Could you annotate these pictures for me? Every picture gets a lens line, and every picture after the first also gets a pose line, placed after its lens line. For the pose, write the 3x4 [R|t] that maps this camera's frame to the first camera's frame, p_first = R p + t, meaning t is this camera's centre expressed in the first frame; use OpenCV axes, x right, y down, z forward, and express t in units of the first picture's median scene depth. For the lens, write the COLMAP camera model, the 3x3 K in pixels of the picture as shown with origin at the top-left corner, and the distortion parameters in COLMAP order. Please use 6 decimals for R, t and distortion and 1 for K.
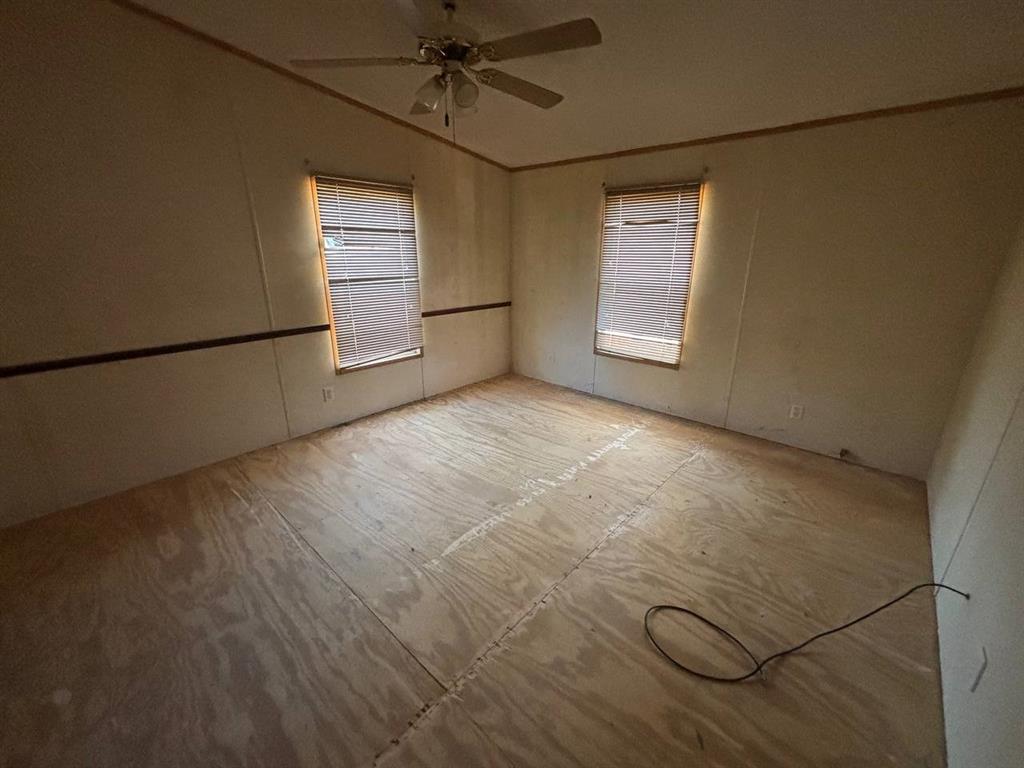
lens RADIAL K [[414.2, 0, 512.0], [0, 414.2, 384.0], [0, 0, 1]] dist [0.001699, -0.000112]
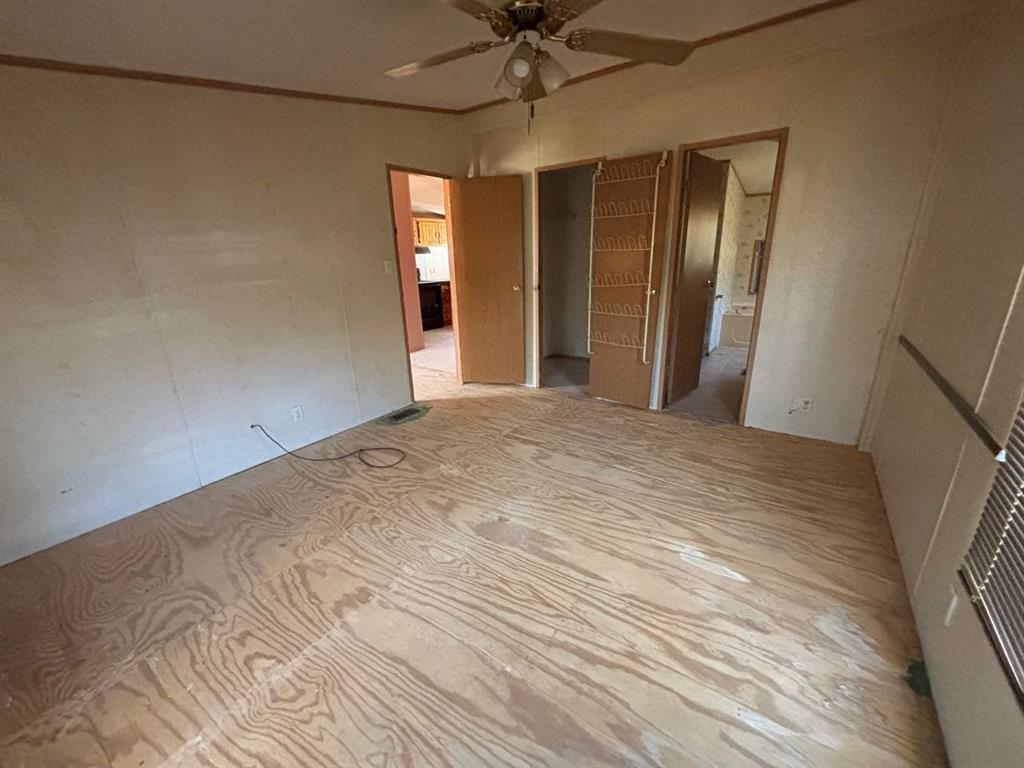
lens RADIAL K [[414.2, 0, 512.0], [0, 414.2, 384.0], [0, 0, 1]] dist [0.001699, -0.000112]
pose [[-0.991884, 0.061770, -0.111134, 0.013934], [-0.015773, 0.807531, 0.589615, -0.396908], [0.126164, 0.586582, -0.800002, 1.191137]]
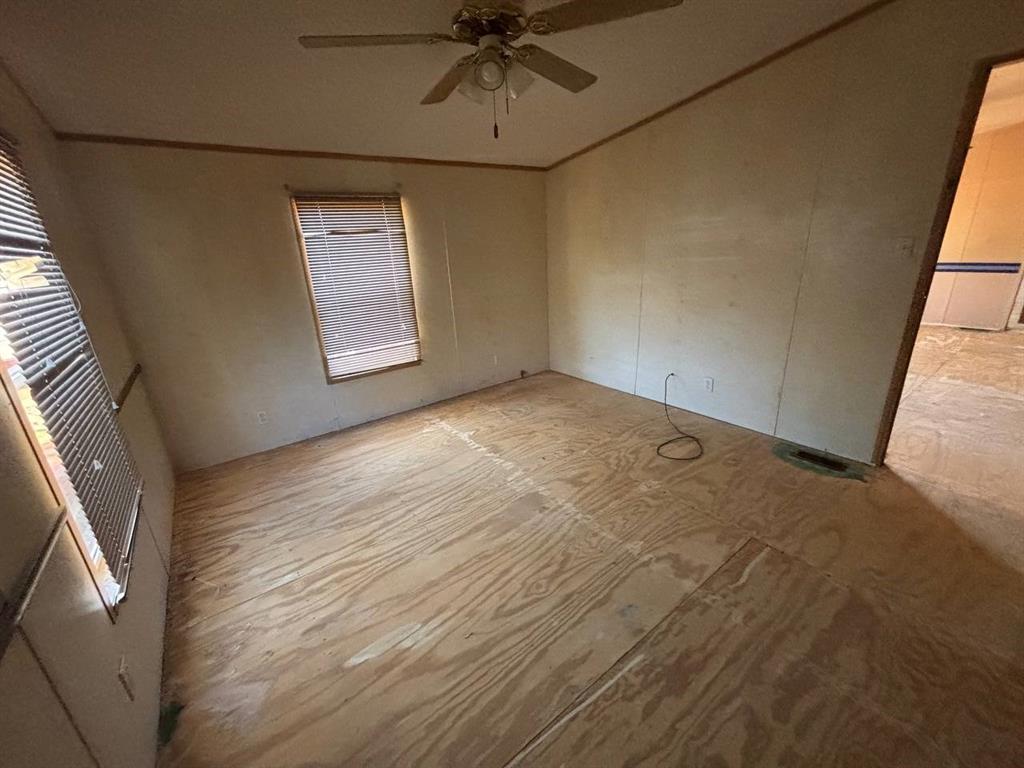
lens RADIAL K [[414.2, 0, 512.0], [0, 414.2, 384.0], [0, 0, 1]] dist [0.001699, -0.000112]
pose [[0.190689, -0.329229, 0.924795, -0.659652], [0.363584, 0.898769, 0.244994, -0.187254], [-0.911836, 0.289523, 0.291088, 0.520617]]
